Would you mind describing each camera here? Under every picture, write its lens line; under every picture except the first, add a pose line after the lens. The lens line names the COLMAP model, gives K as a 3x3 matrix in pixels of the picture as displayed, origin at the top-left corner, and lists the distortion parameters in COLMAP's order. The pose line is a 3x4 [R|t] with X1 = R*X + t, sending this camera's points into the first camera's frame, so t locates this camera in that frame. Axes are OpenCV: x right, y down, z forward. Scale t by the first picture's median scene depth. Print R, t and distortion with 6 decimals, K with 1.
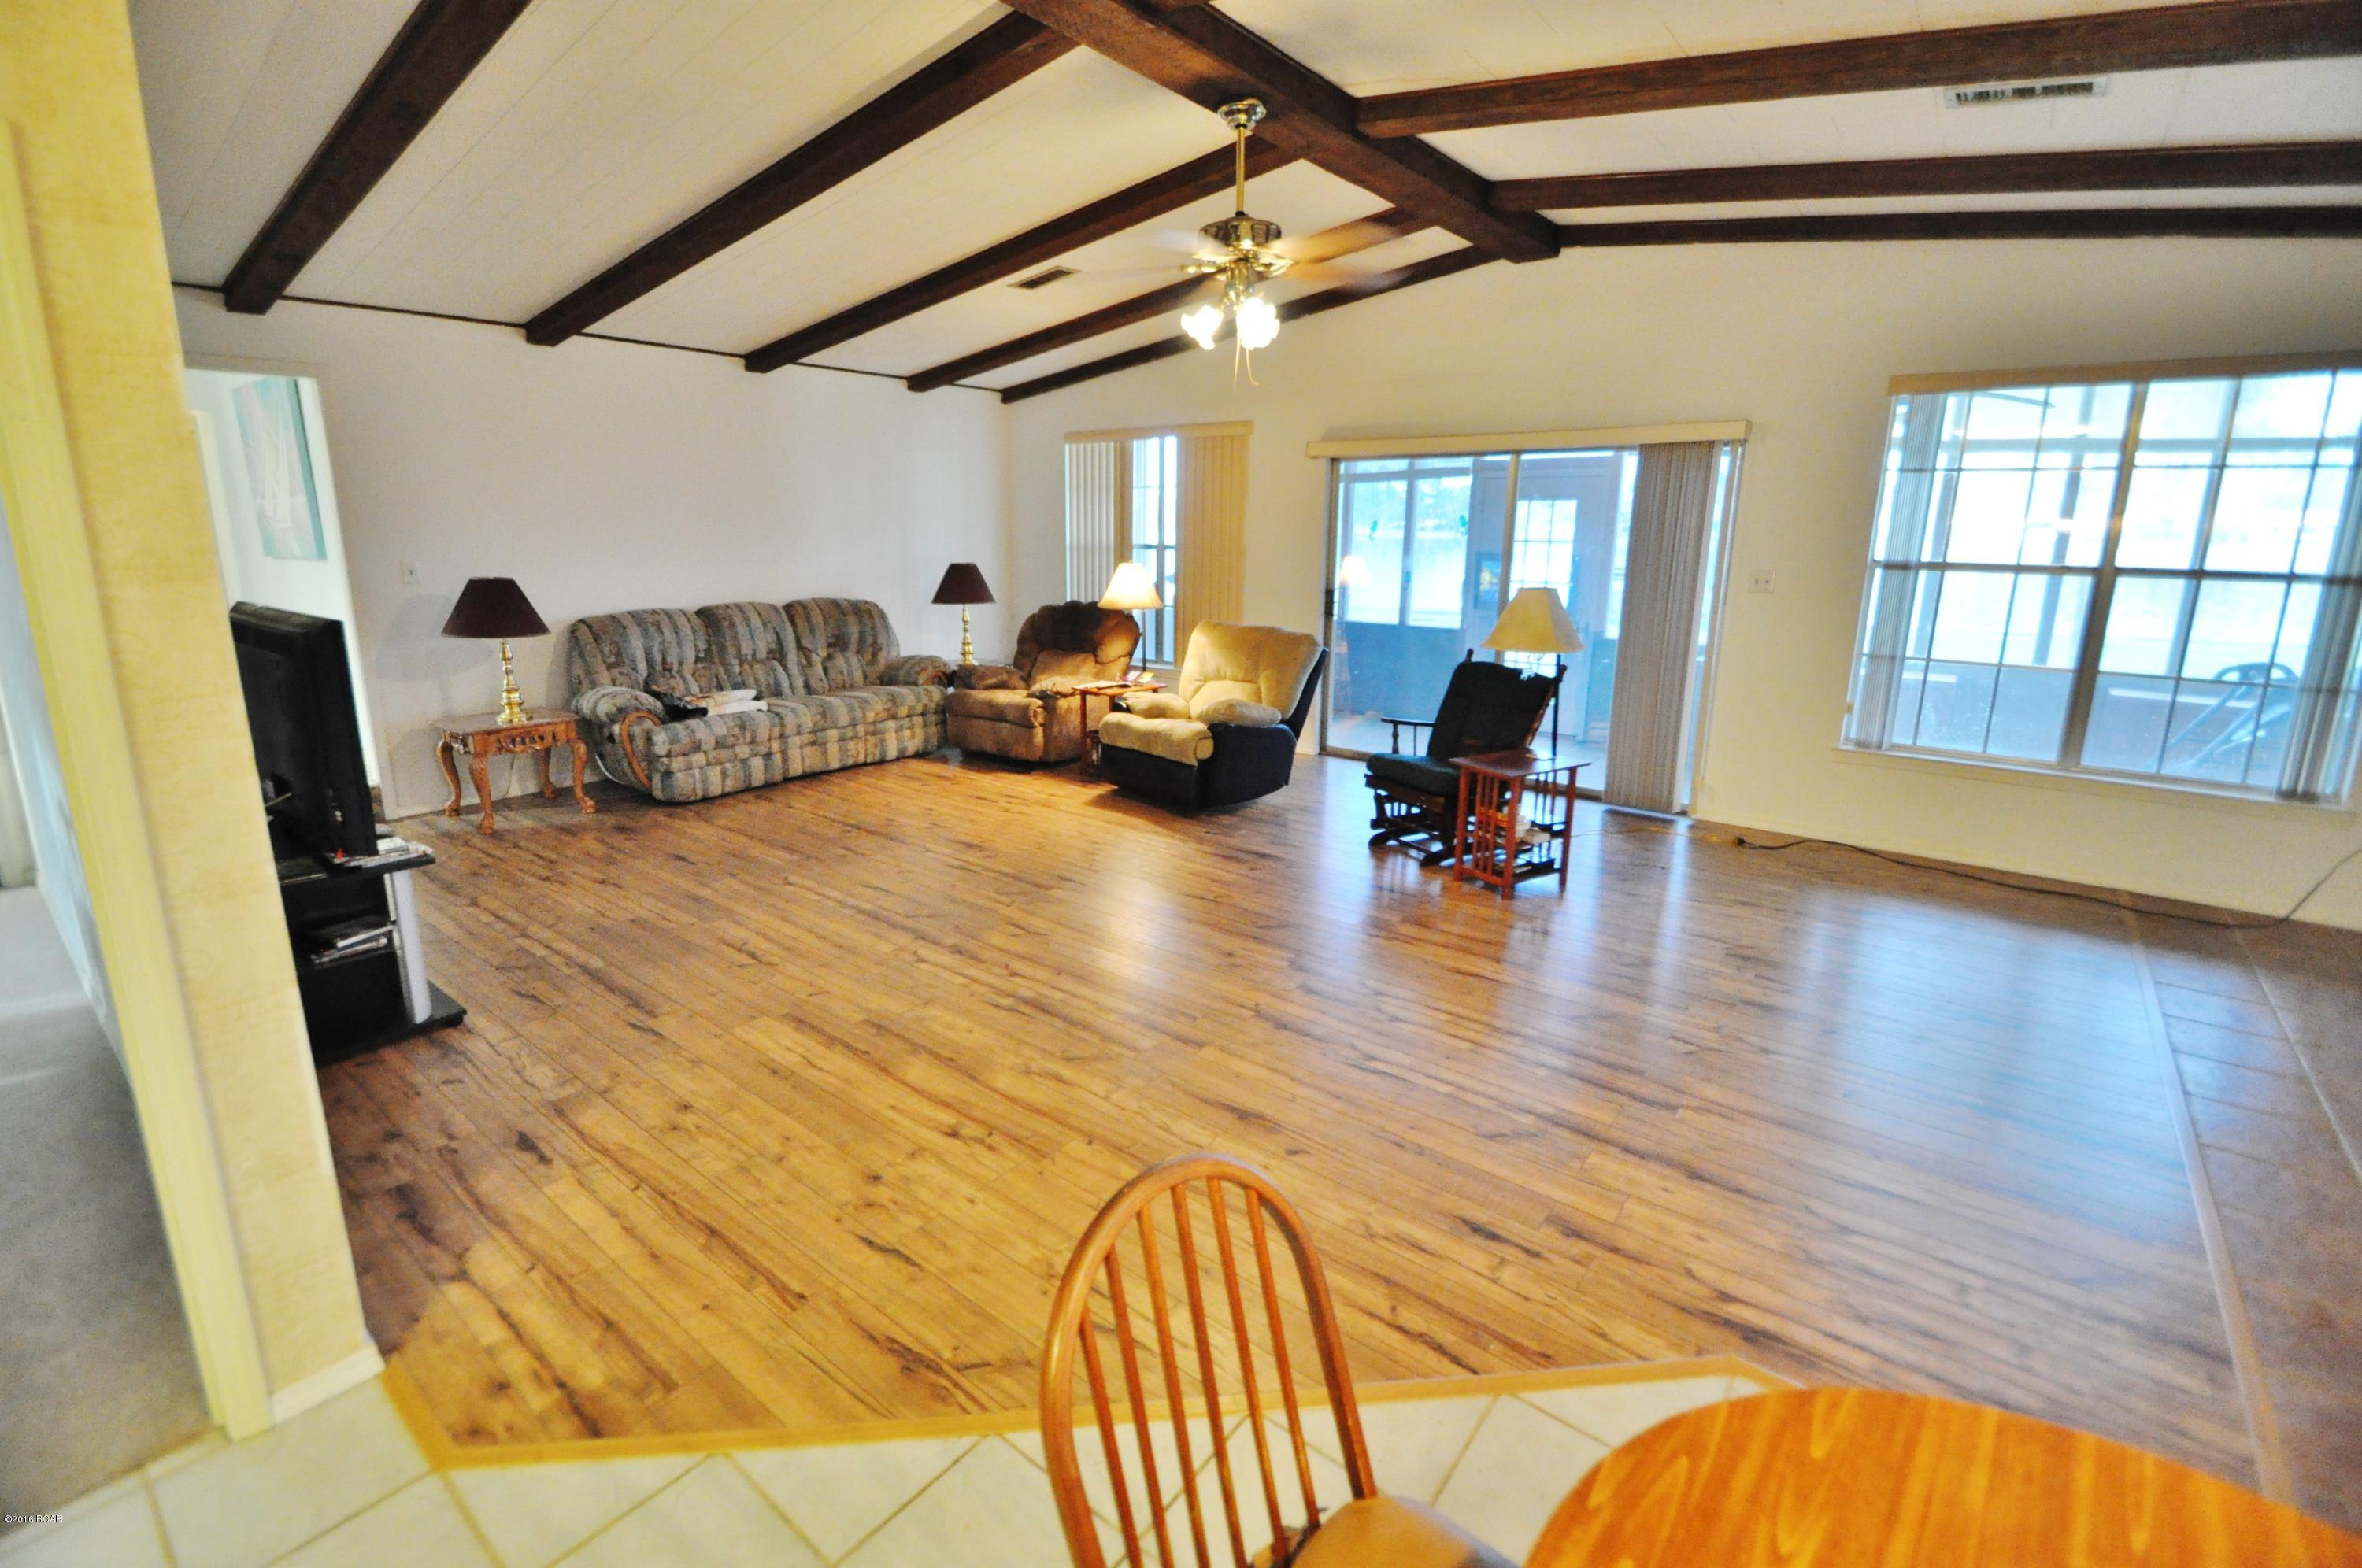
lens RADIAL K [[1030.3, 0, 1175.5], [0, 1030.3, 752.9], [0, 0, 1]] dist [0.024664, -0.022493]
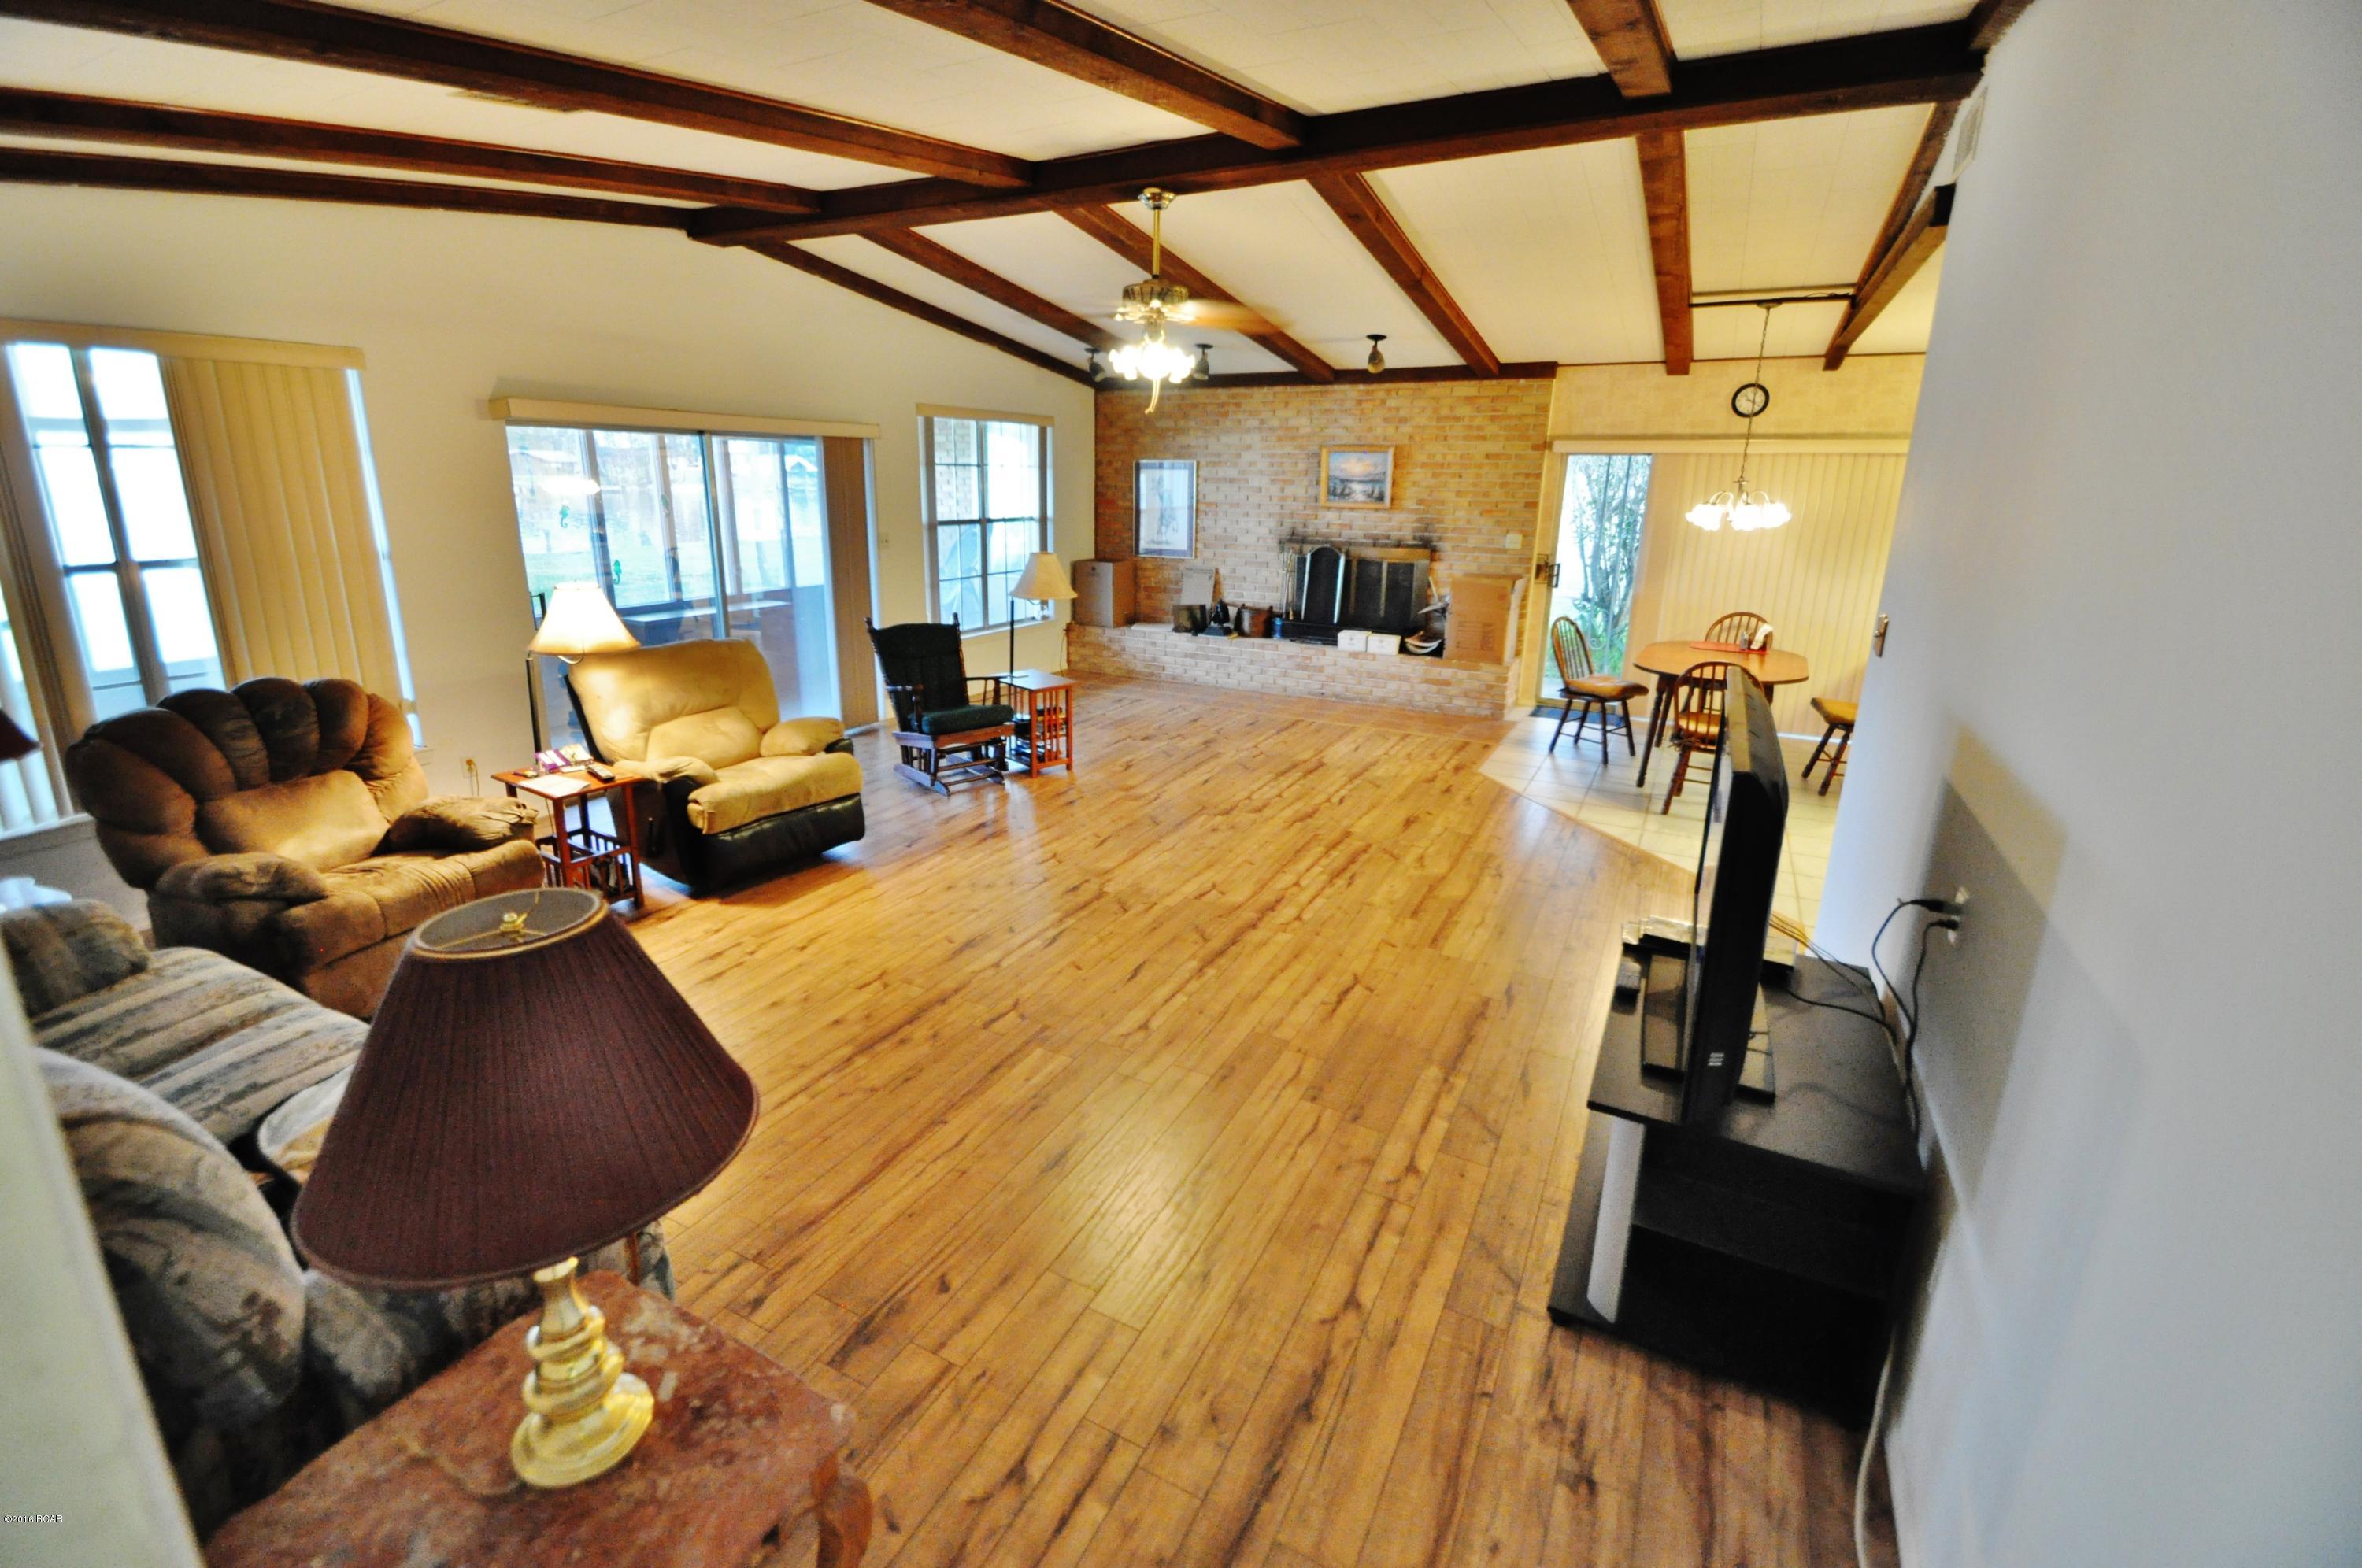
lens RADIAL K [[1030.3, 0, 1175.5], [0, 1030.3, 752.9], [0, 0, 1]] dist [0.024664, -0.022493]
pose [[-0.196397, -0.253026, 0.947315, -1.616068], [0.205906, 0.933946, 0.292144, -0.414670], [-0.958661, 0.252434, -0.131324, 1.623361]]
